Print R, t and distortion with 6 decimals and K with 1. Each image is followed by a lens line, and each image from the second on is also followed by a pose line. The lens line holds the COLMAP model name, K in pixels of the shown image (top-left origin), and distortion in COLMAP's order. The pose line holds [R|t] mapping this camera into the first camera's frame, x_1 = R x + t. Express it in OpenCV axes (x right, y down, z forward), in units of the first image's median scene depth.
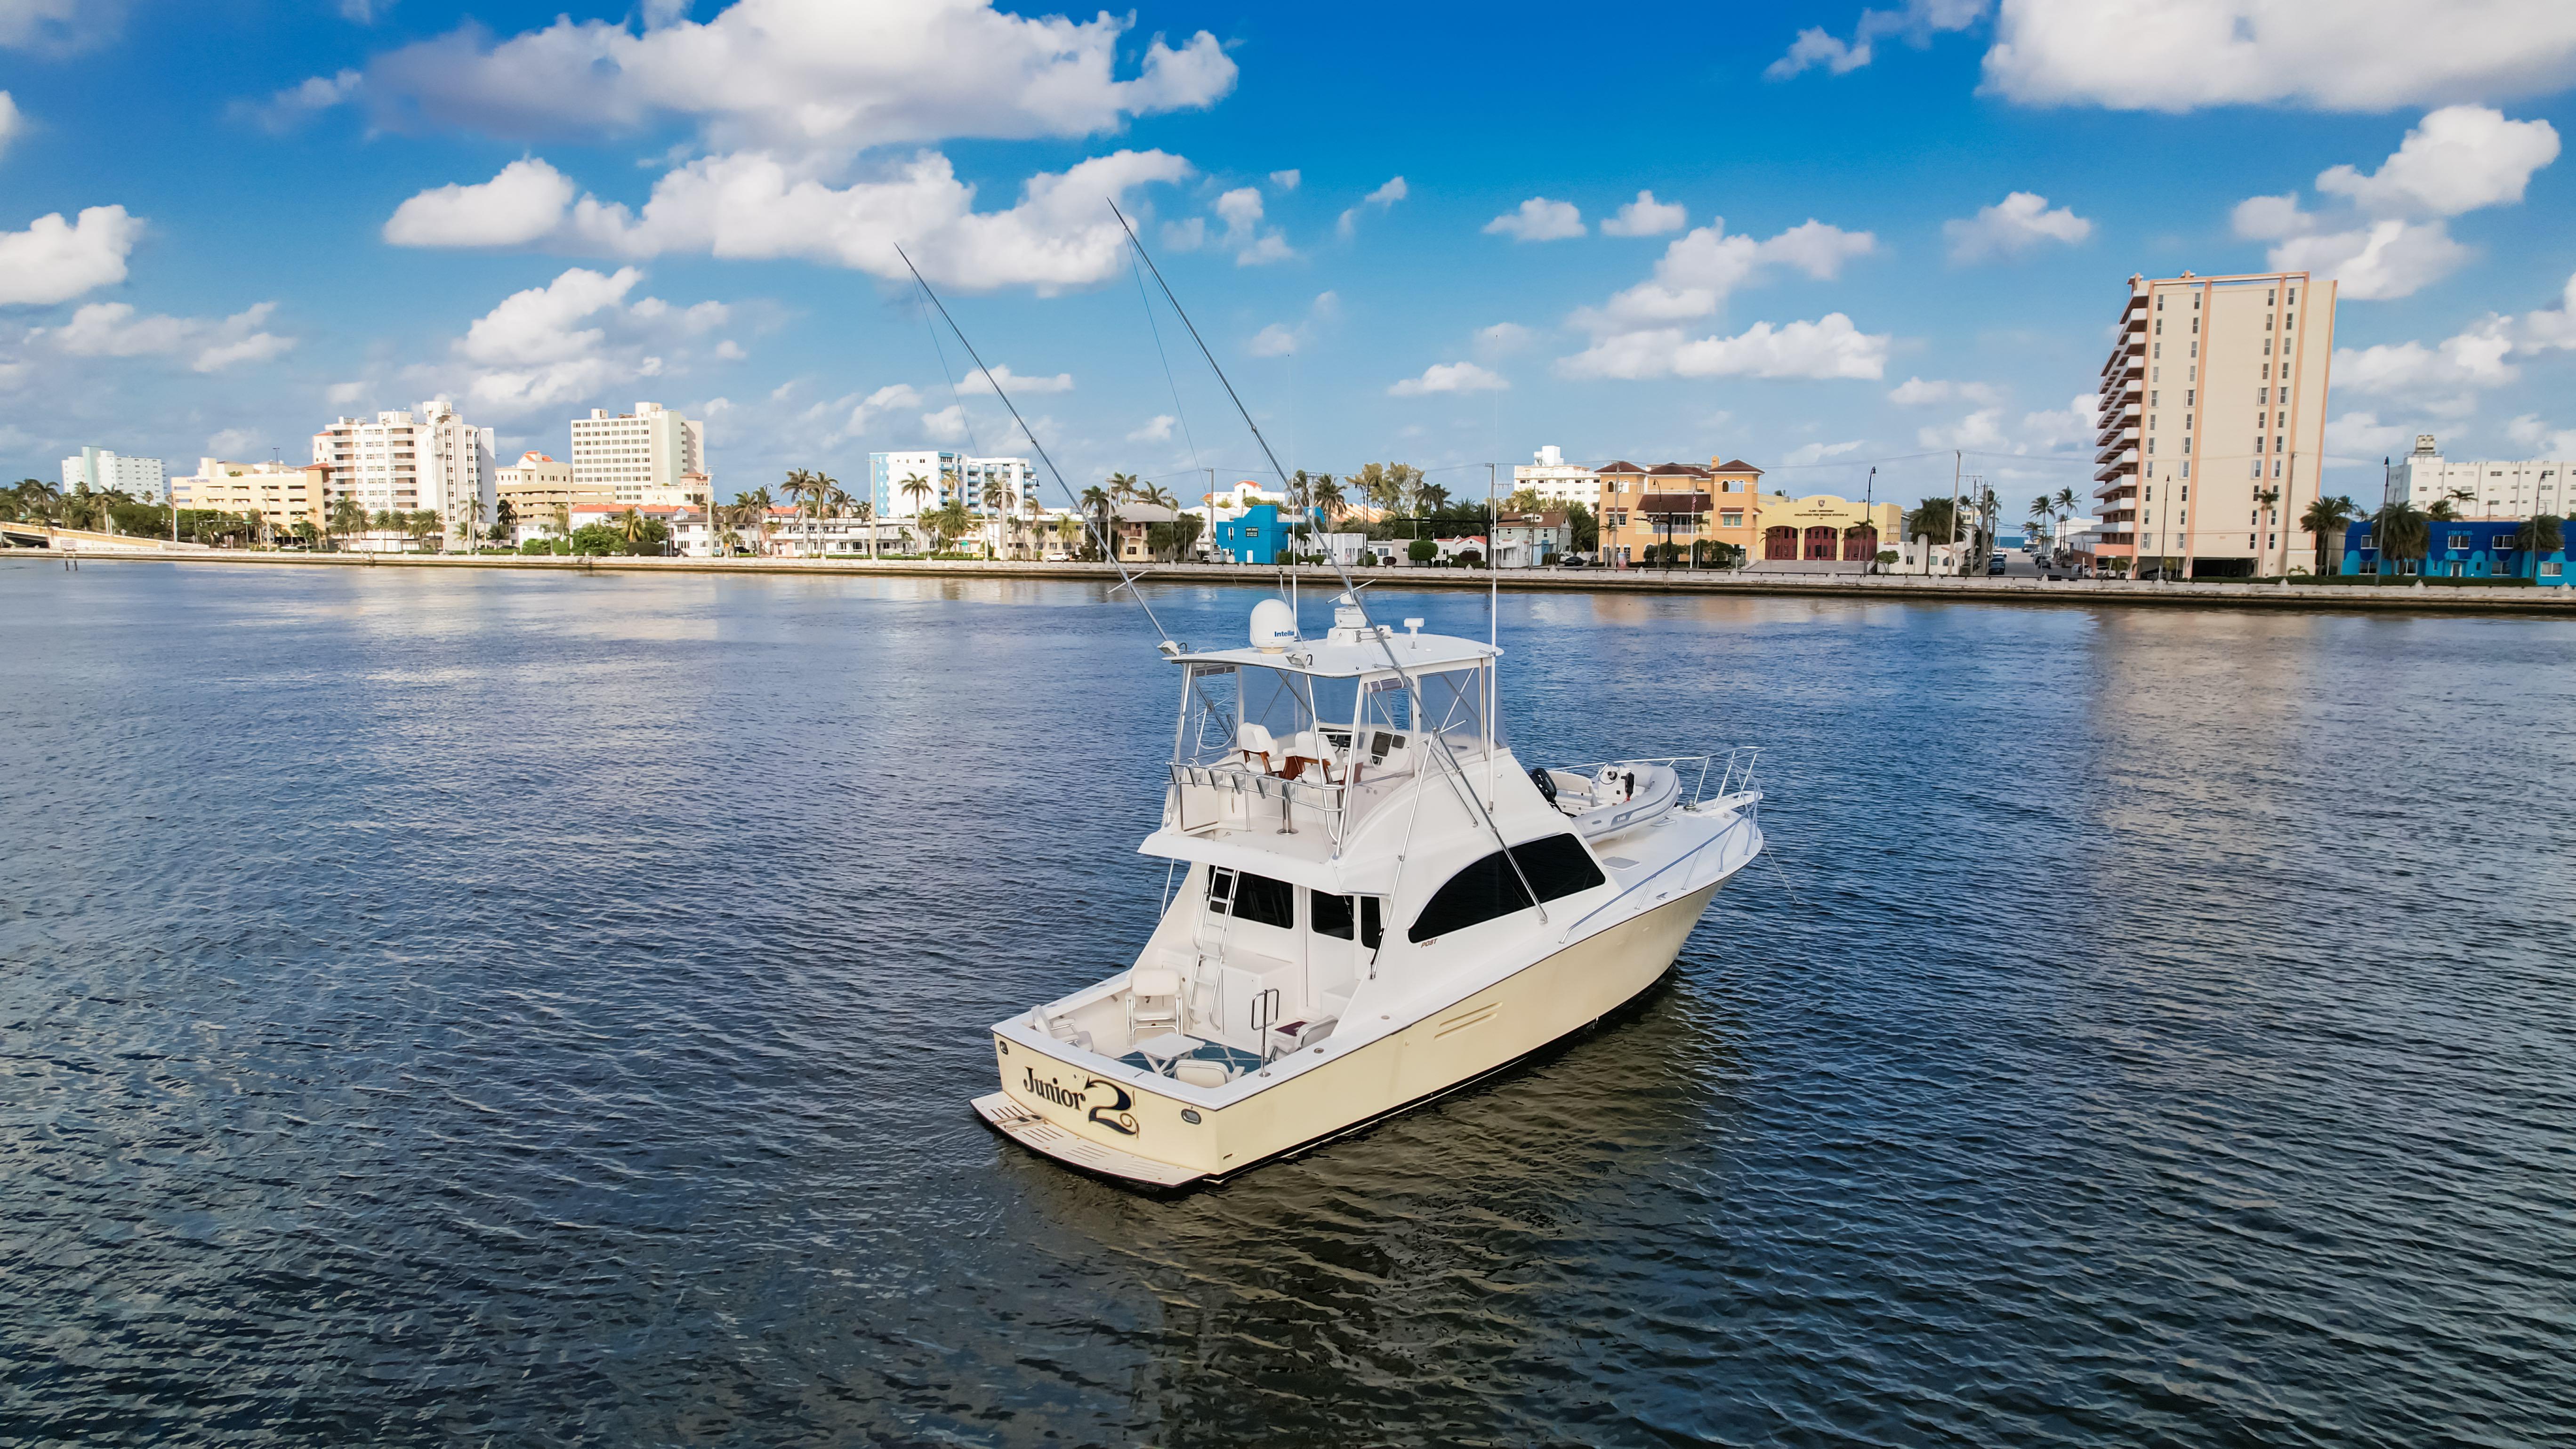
lens RADIAL K [[1722.5, 0, 1350.3], [0, 1722.5, 719.5], [0, 0, 1]] dist [-0.000775, 0.002012]
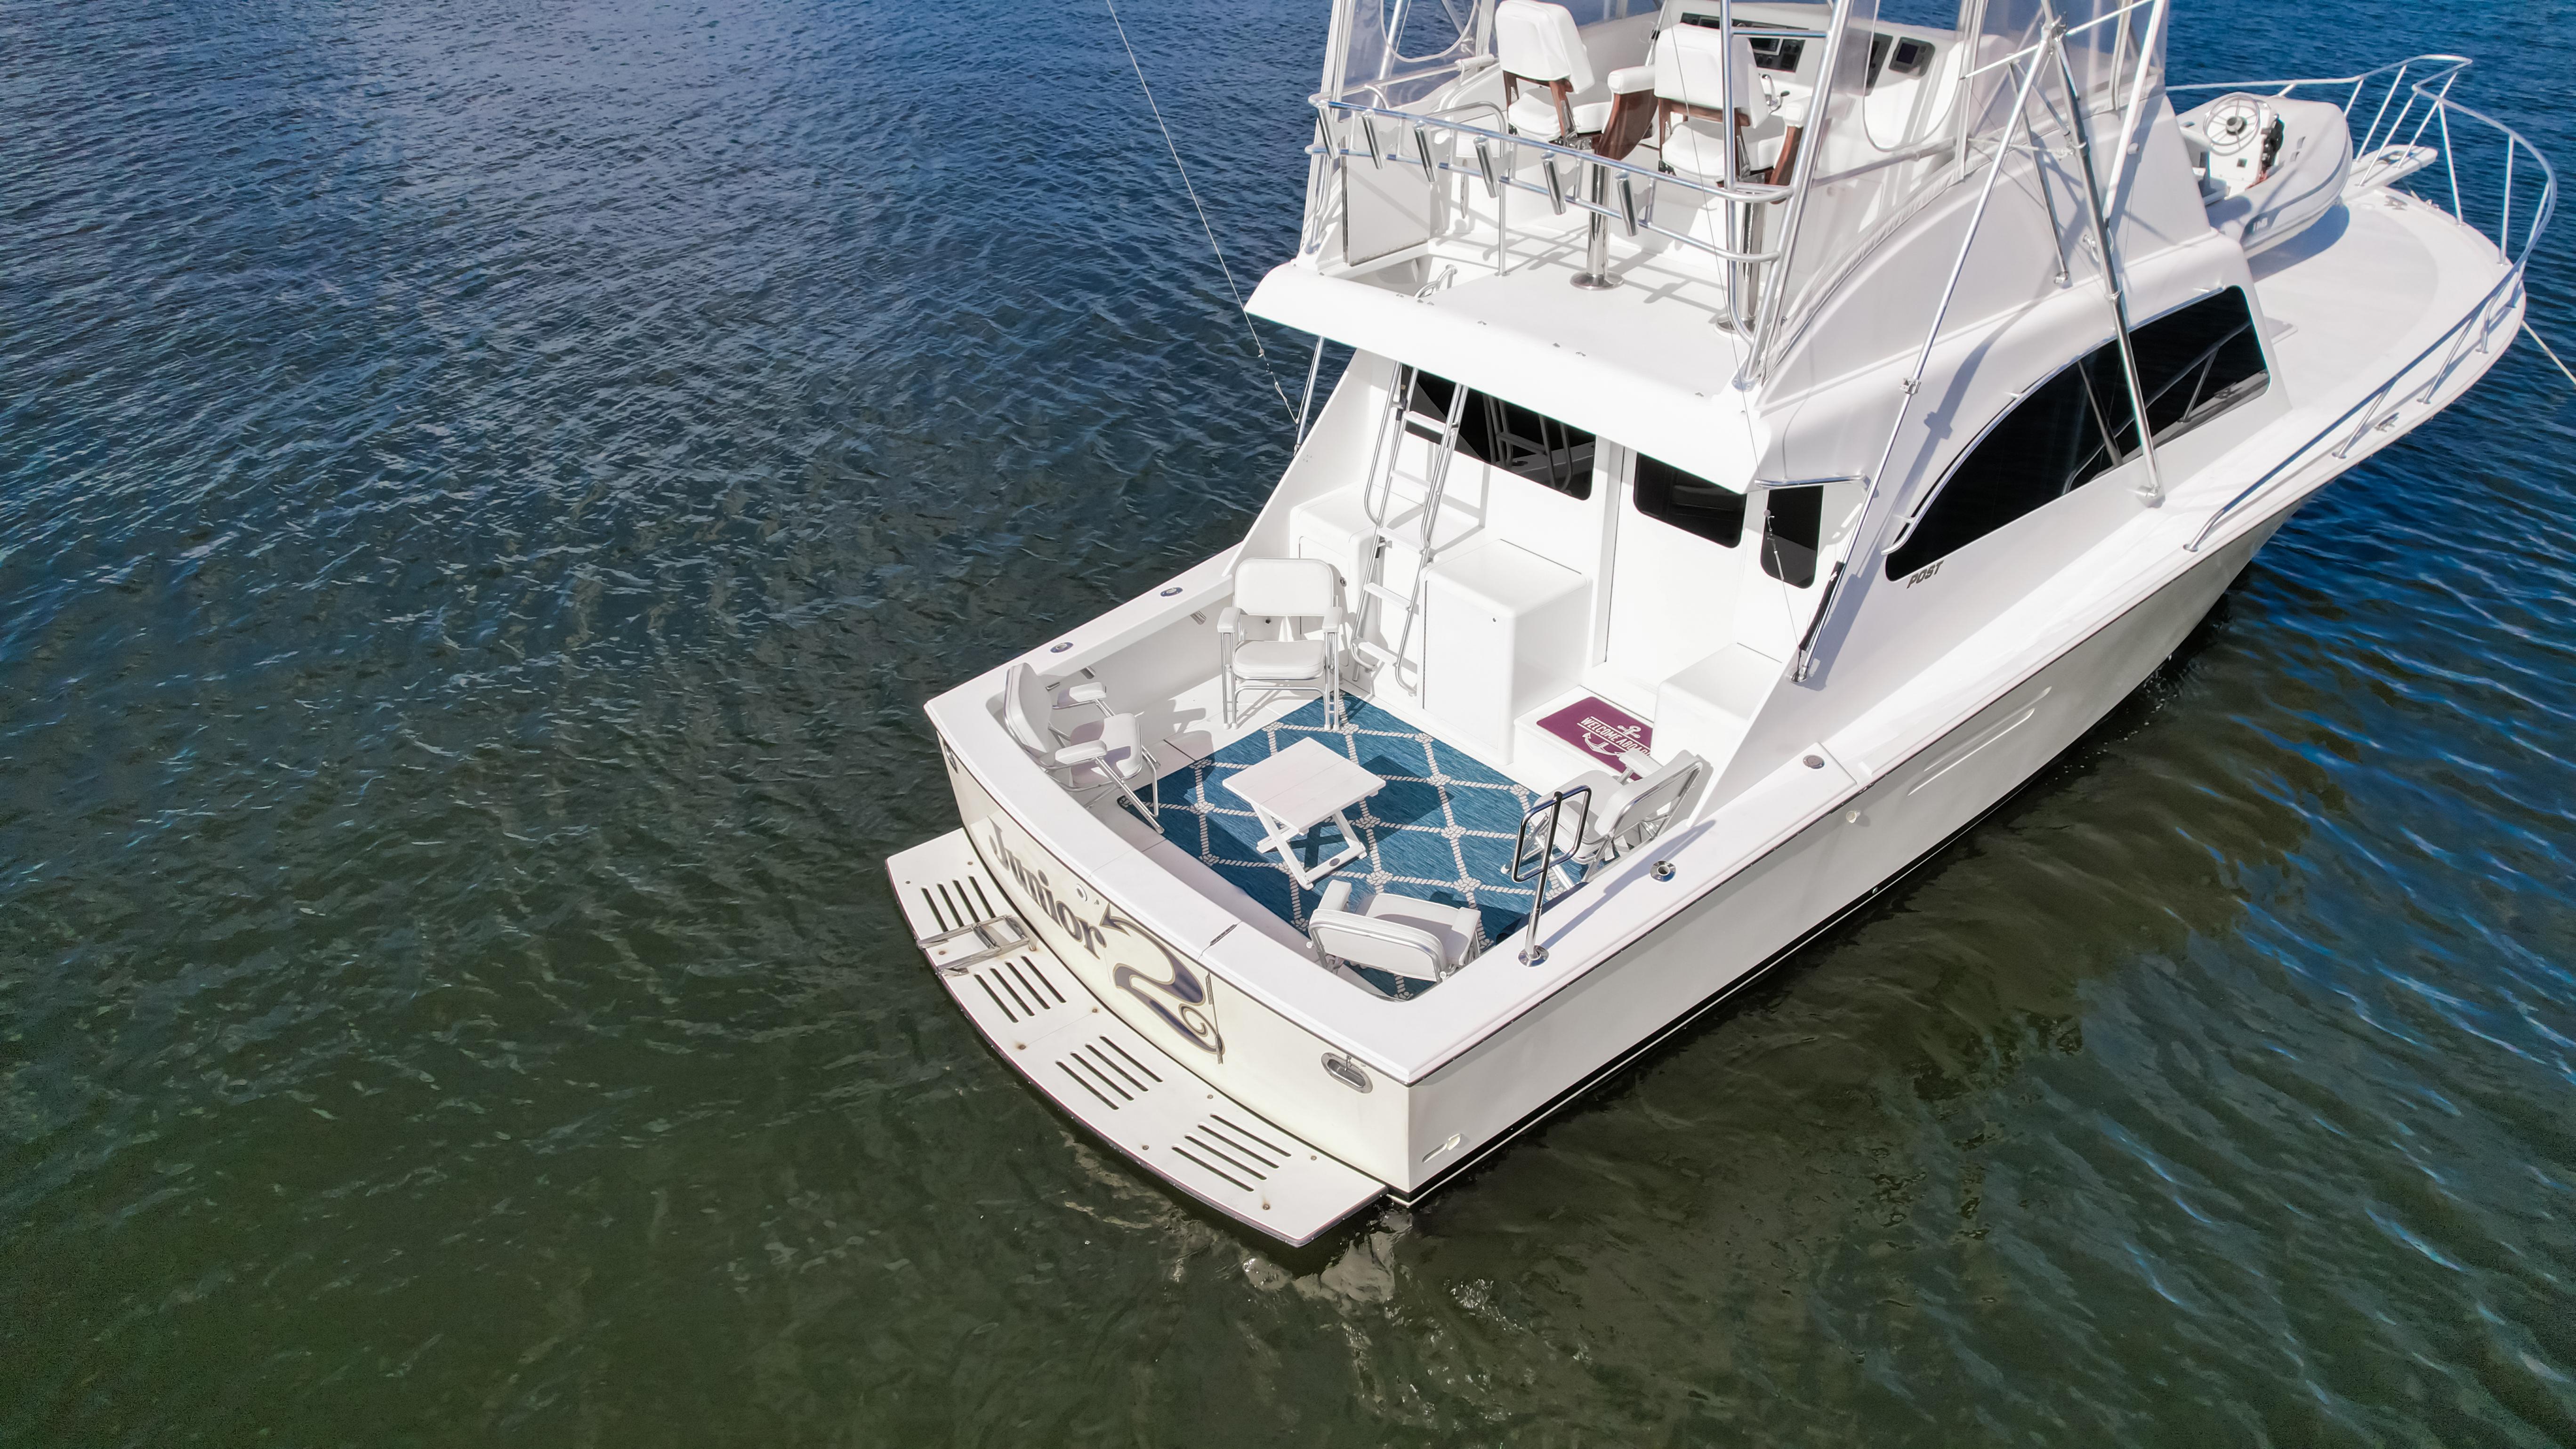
lens RADIAL K [[1722.5, 0, 1350.3], [0, 1722.5, 719.5], [0, 0, 1]] dist [-0.000775, 0.002012]
pose [[0.994055, 0.053960, -0.094570, -0.047435], [-0.013547, 0.923103, 0.384313, 0.003568], [0.108035, -0.380748, 0.918346, 0.538115]]
